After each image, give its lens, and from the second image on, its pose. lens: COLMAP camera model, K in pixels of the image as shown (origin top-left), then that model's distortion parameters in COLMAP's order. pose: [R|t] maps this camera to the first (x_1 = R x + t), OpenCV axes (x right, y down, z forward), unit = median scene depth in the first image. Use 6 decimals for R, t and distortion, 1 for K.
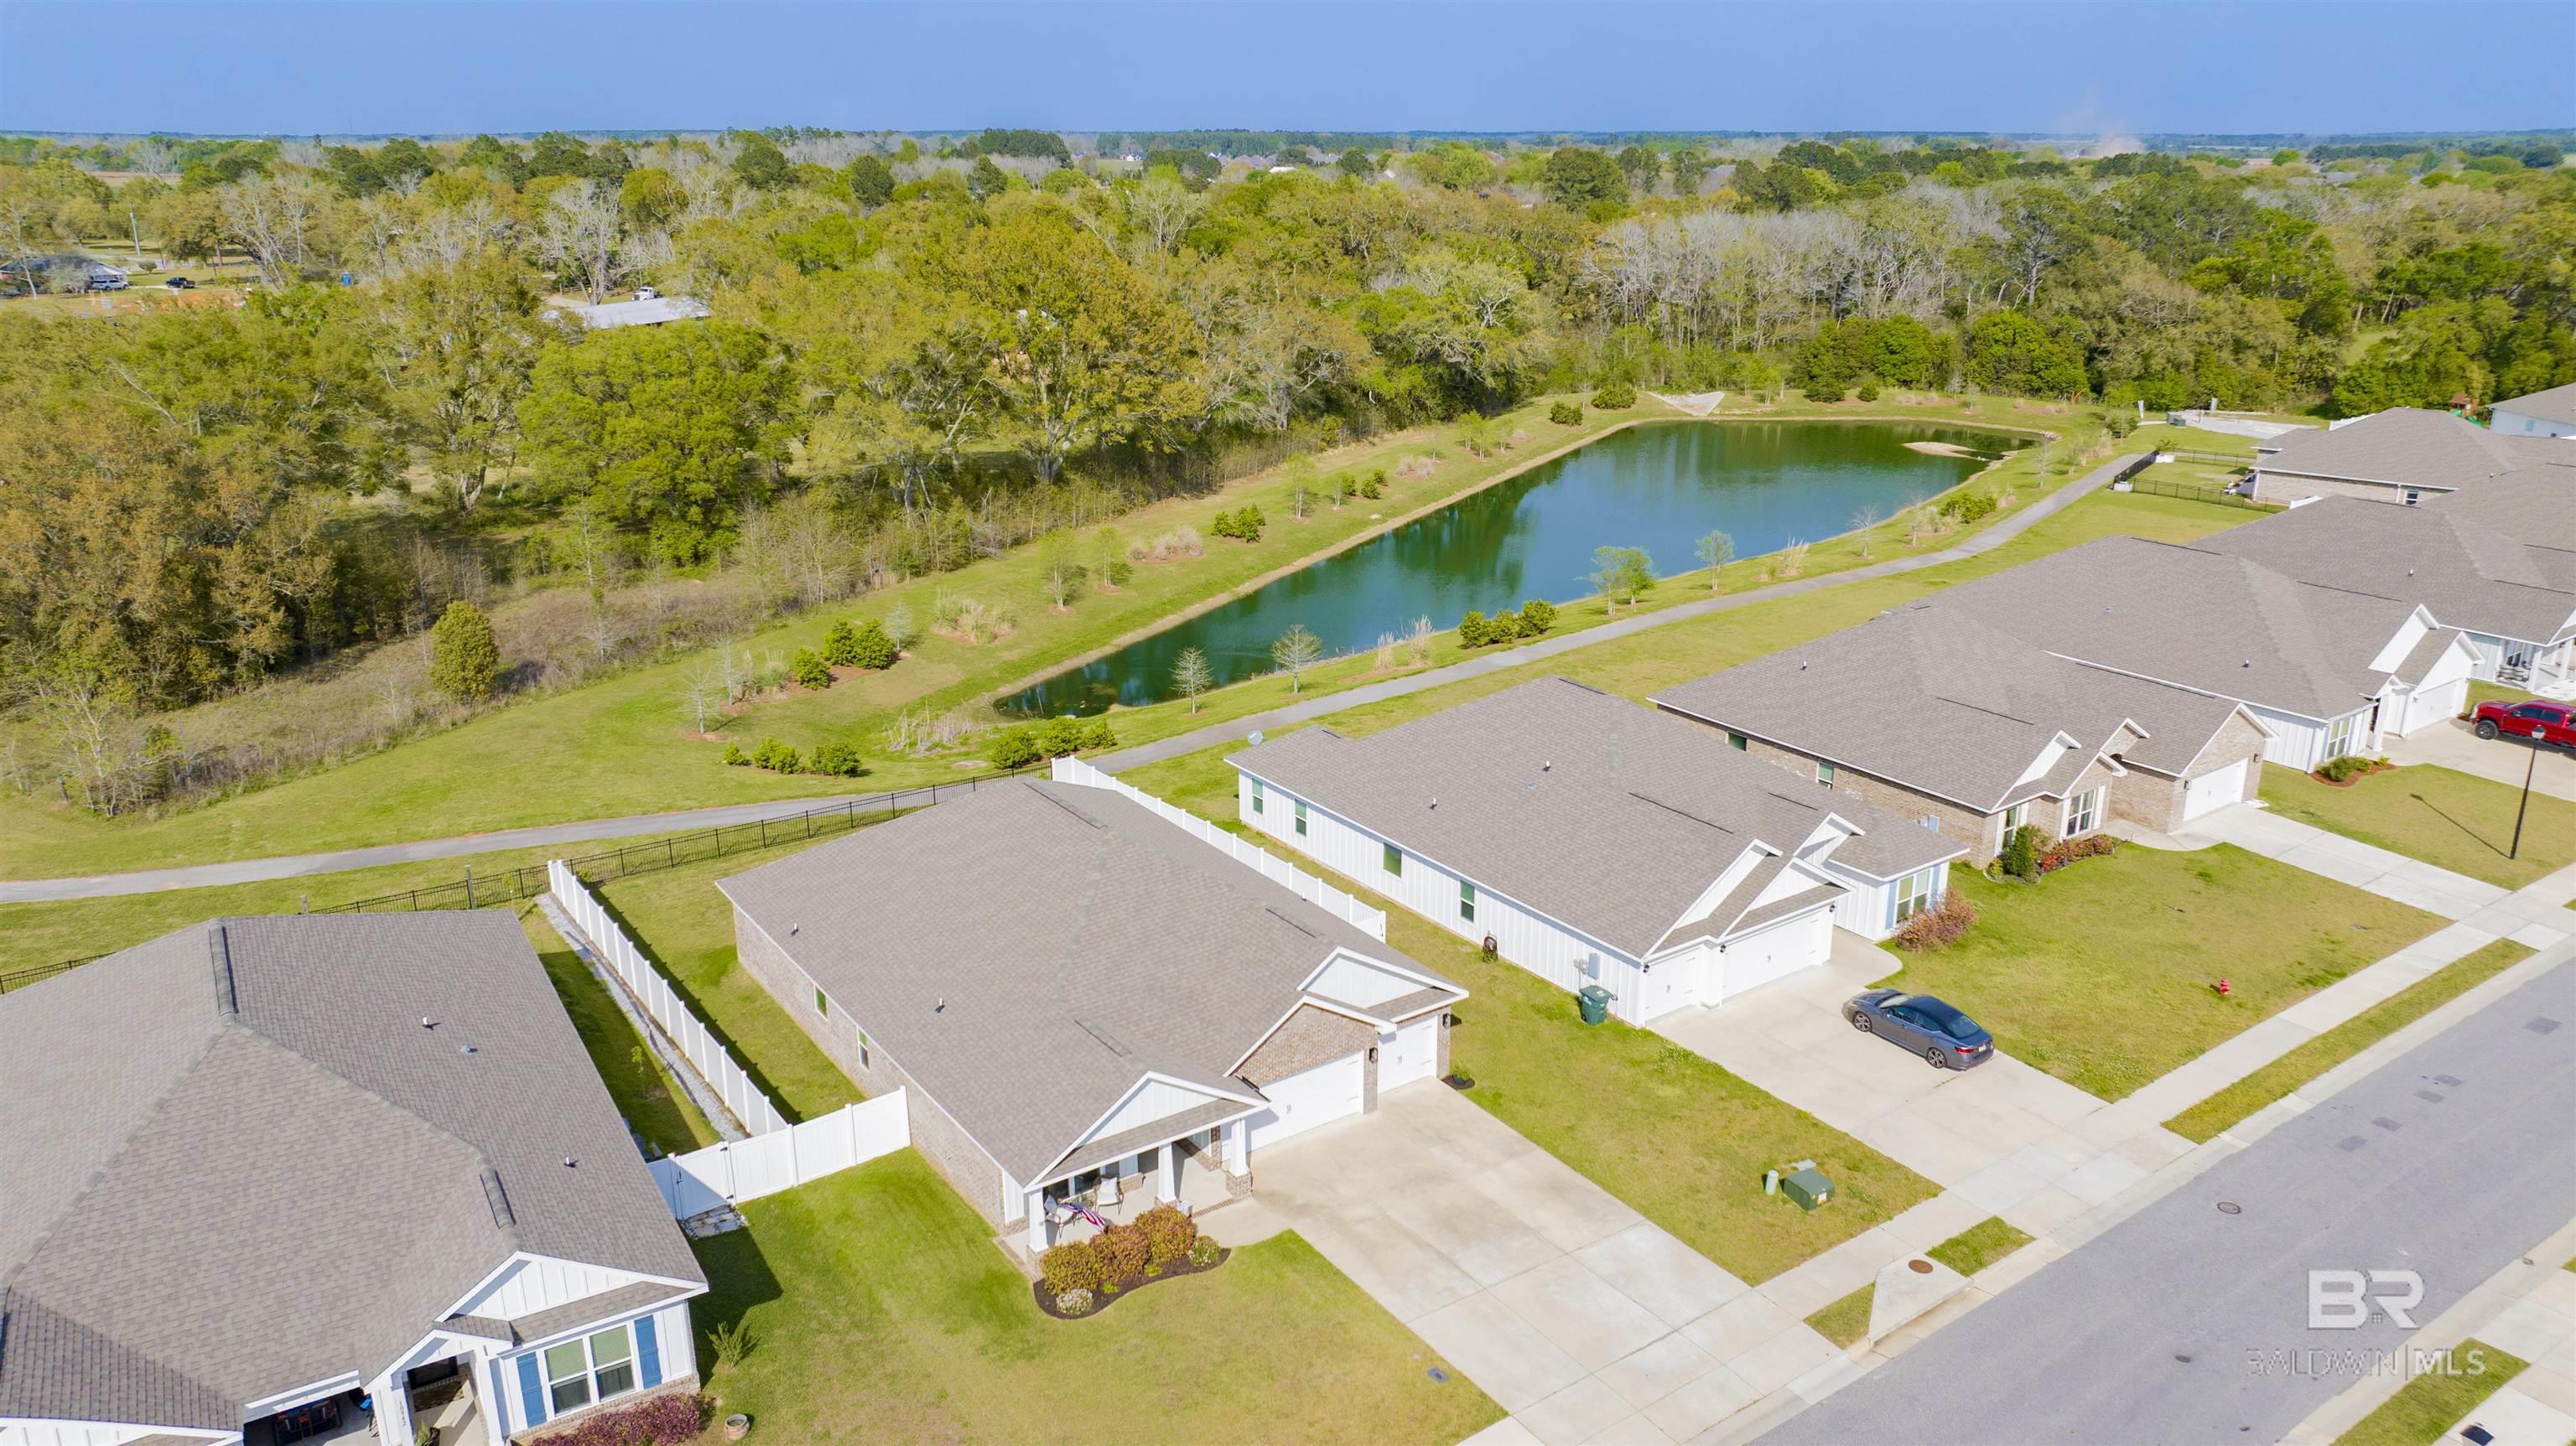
lens RADIAL K [[1814.7, 0, 1294.2], [0, 1814.7, 703.0], [0, 0, 1]] dist [-0.017705, -0.001610]
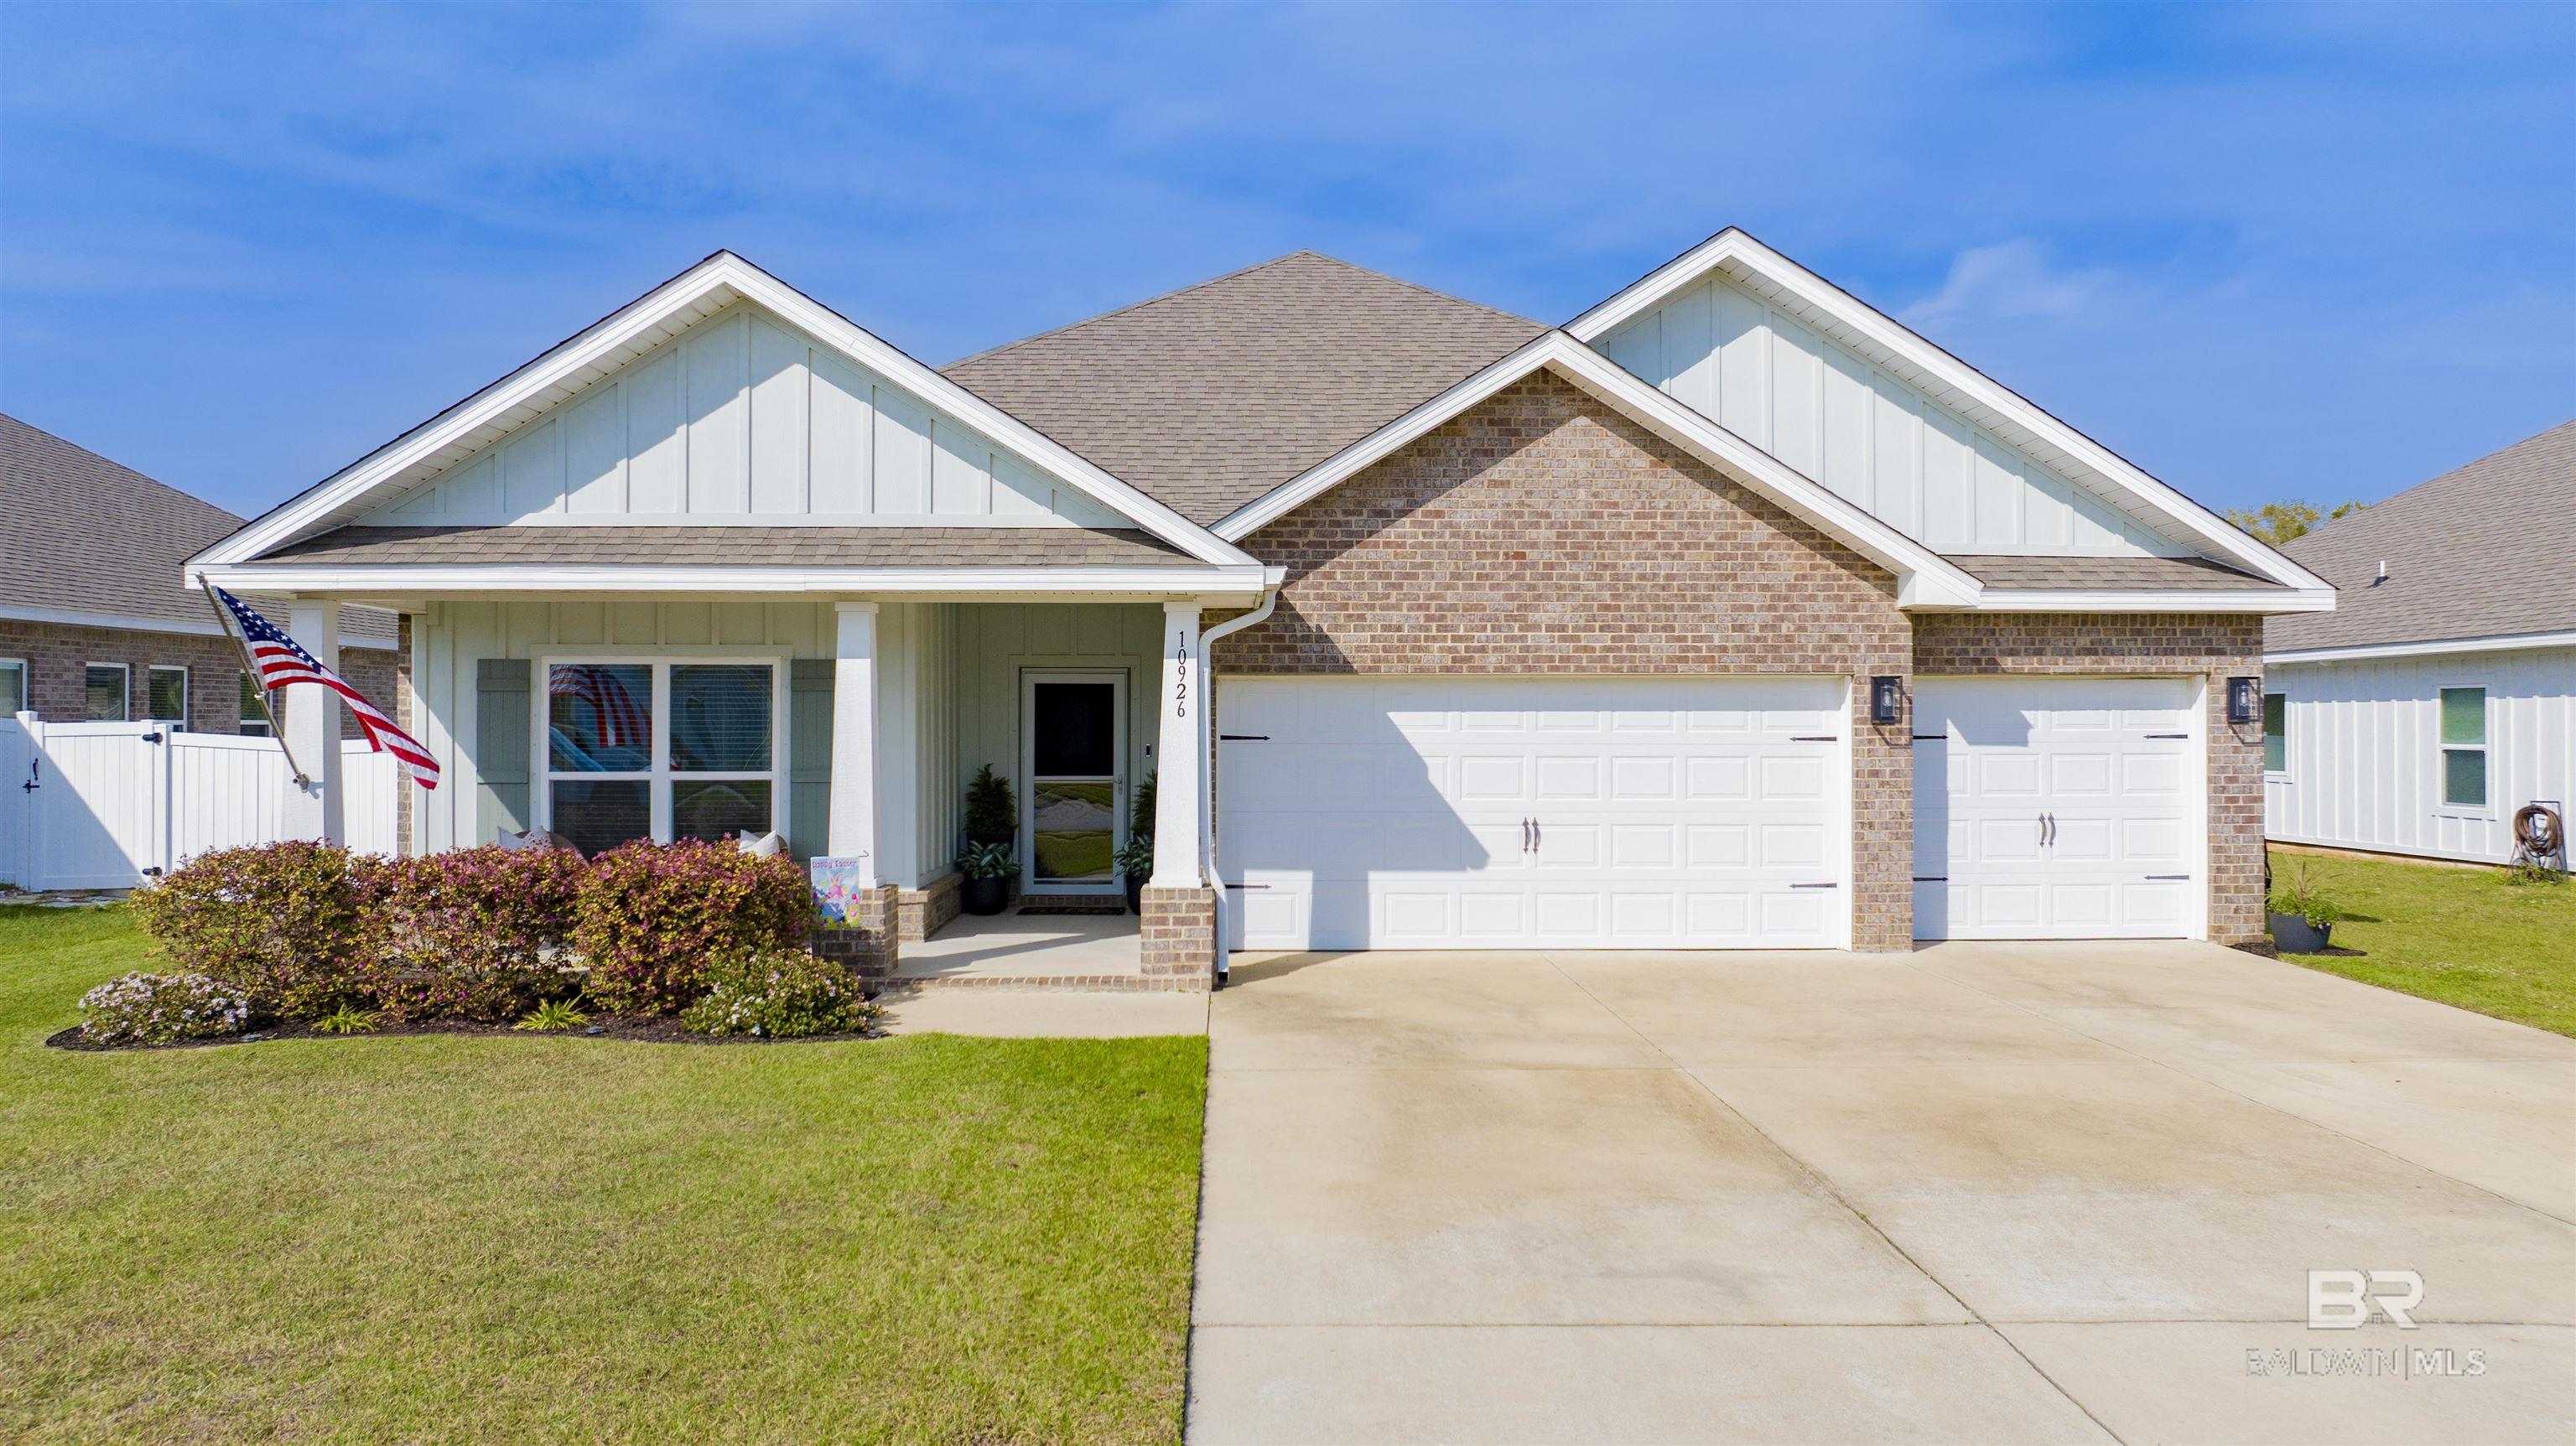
lens RADIAL K [[1814.7, 0, 1294.2], [0, 1814.7, 703.0], [0, 0, 1]] dist [-0.017705, -0.001610]
pose [[0.839223, -0.006658, -0.543746, 0.069066], [-0.163962, 0.950291, -0.264695, 0.166601], [0.518479, 0.311292, 0.796415, 0.441534]]
